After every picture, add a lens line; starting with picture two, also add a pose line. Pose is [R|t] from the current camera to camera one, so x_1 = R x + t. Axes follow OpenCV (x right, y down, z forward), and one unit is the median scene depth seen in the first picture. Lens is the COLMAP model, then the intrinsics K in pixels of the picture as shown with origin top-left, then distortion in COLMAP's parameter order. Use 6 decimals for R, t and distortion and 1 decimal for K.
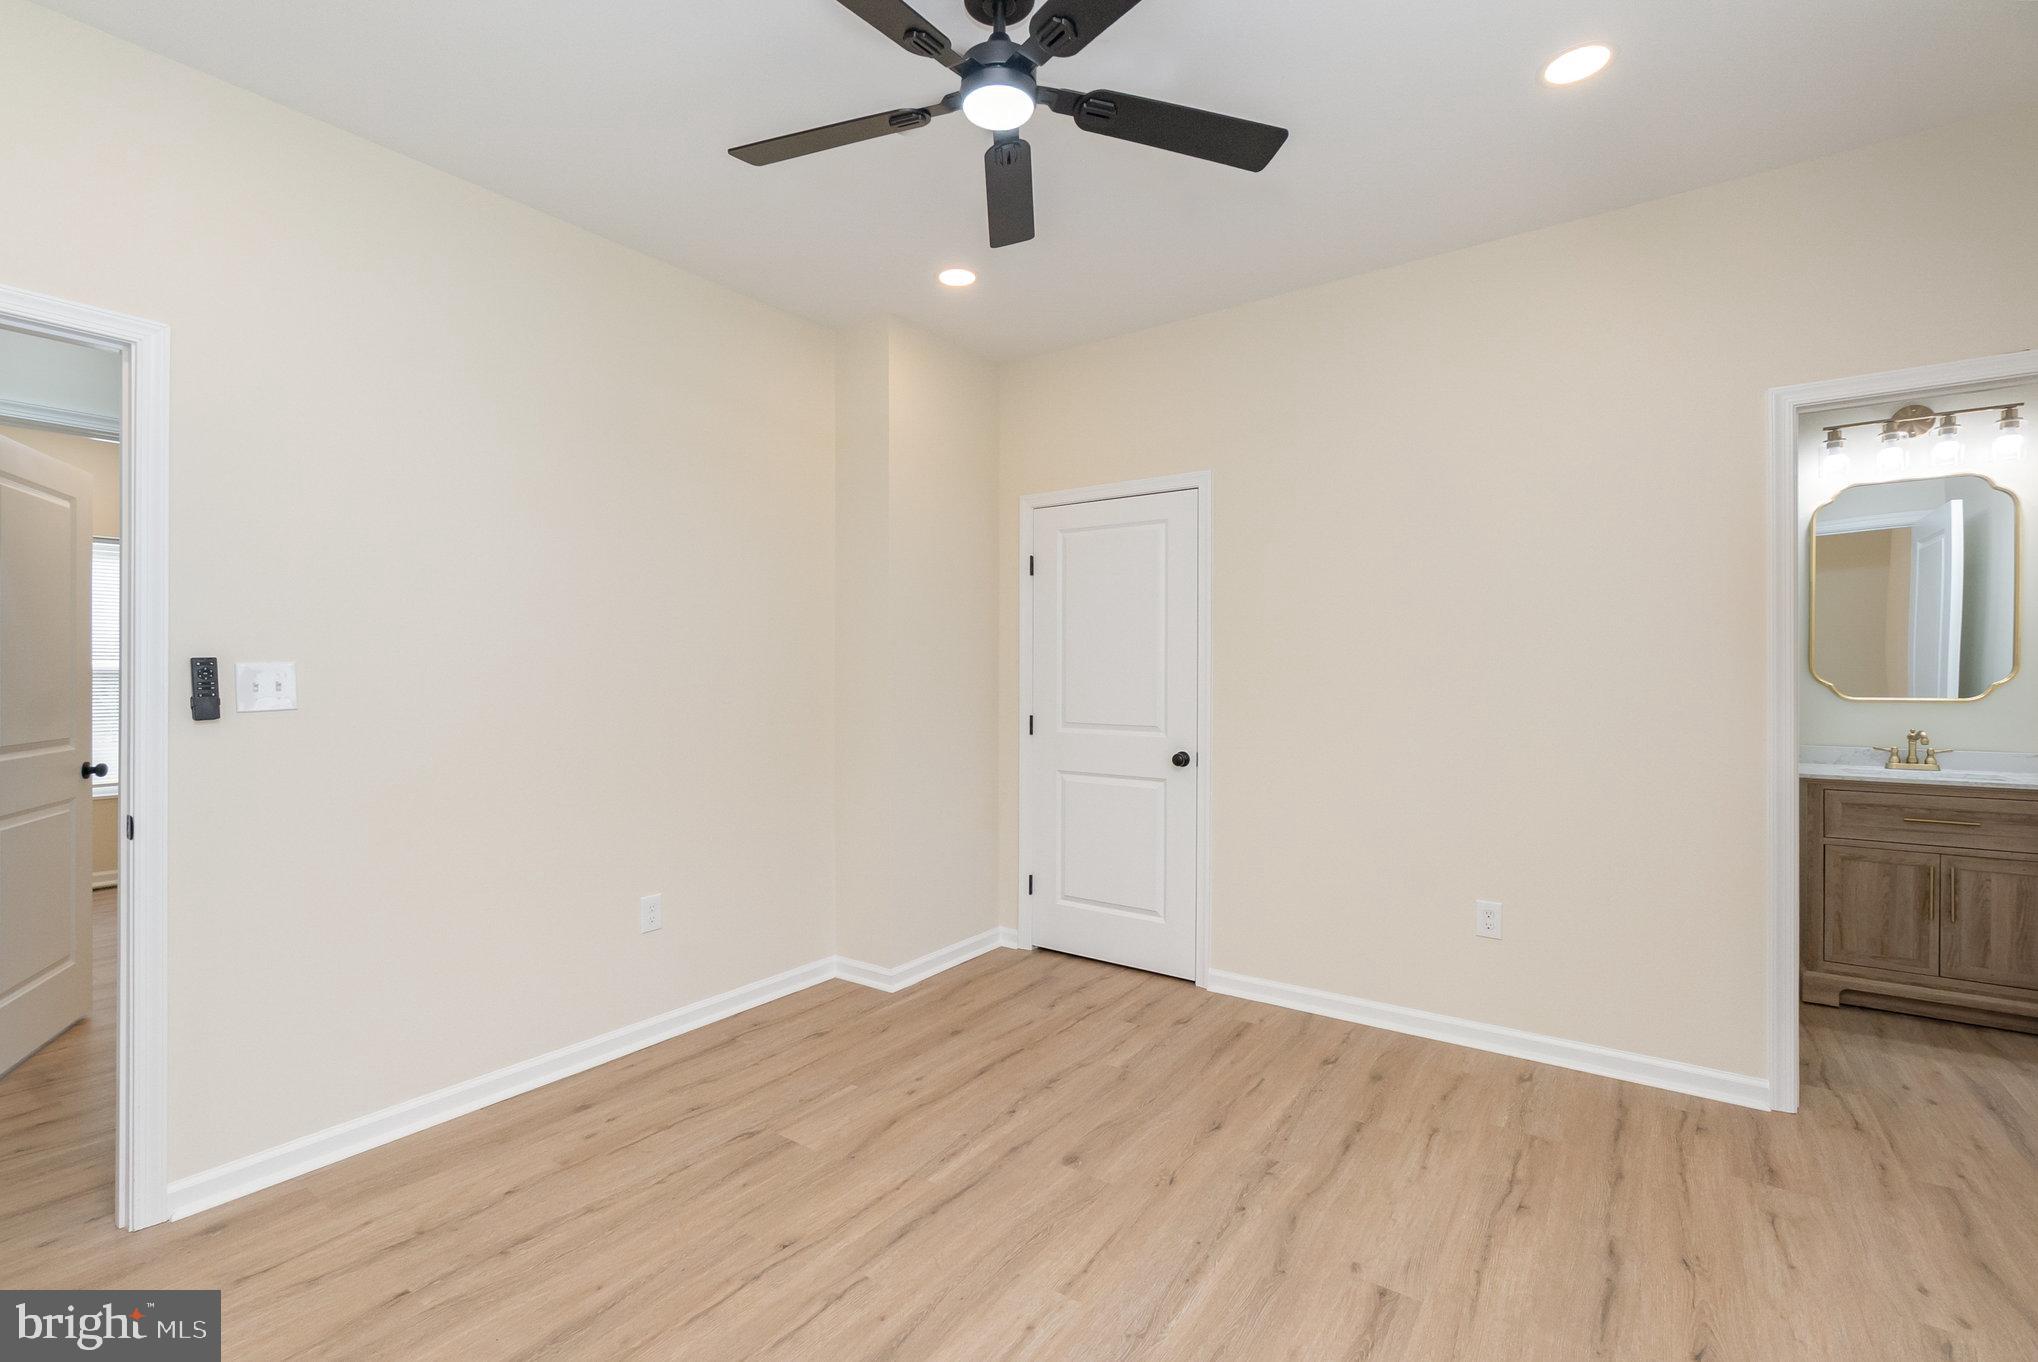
lens RADIAL K [[893.1, 0, 973.4], [0, 893.1, 665.7], [0, 0, 1]] dist [-0.004849, -0.000053]
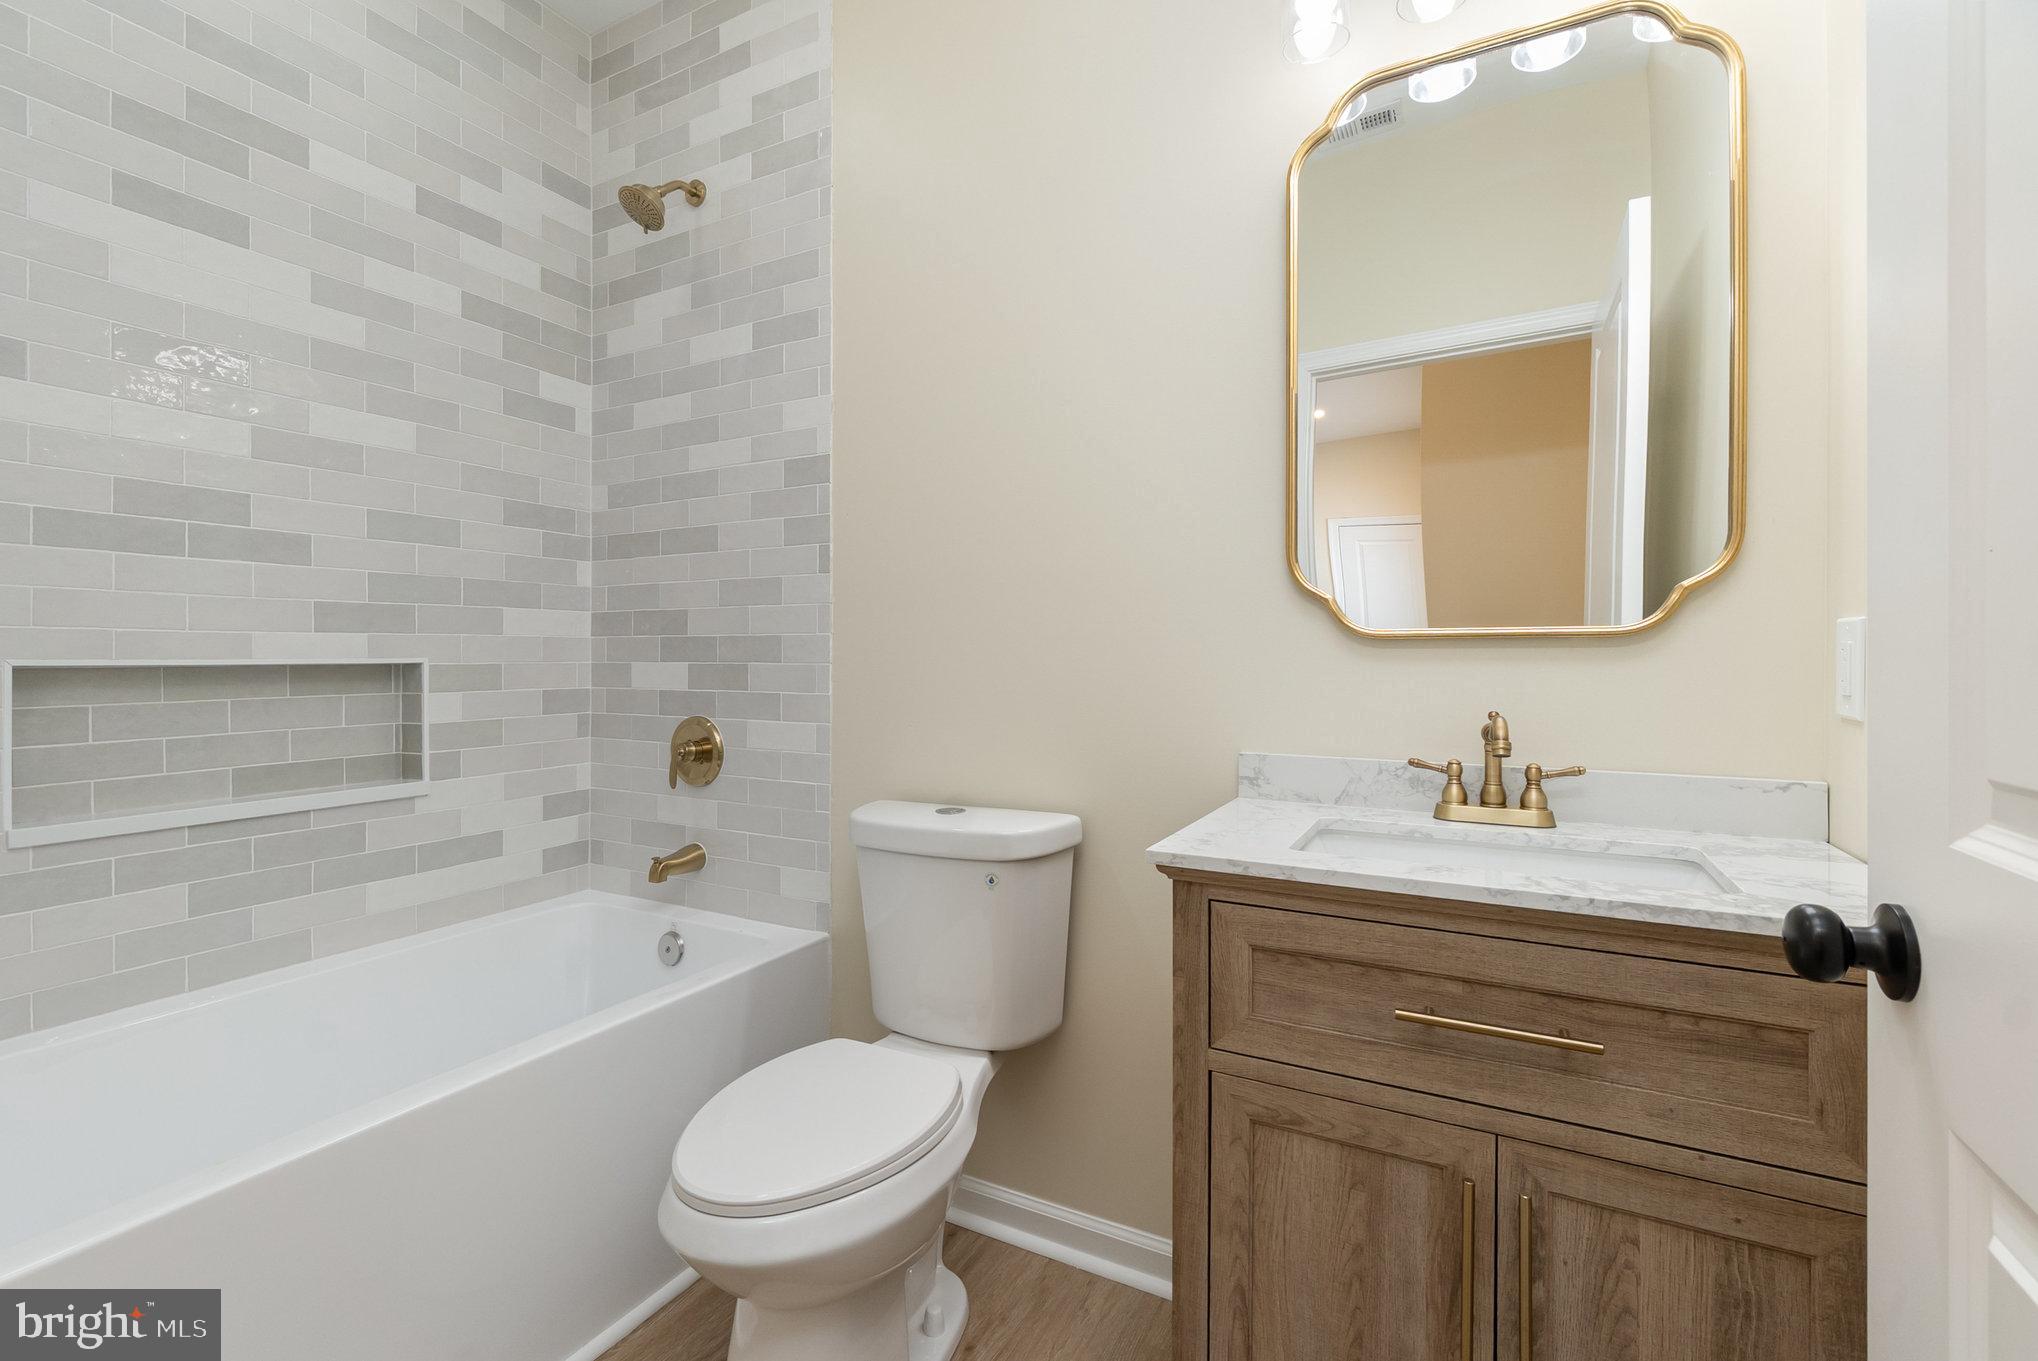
lens RADIAL K [[891.0, 0, 1021.8], [0, 891.0, 664.4], [0, 0, 1]] dist [-0.010221, 0.002847]
pose [[0.986502, 0.012862, 0.163242, 0.721481], [-0.012941, 0.999916, -0.000585, 0.049036], [-0.163236, -0.001535, 0.986586, 0.601729]]
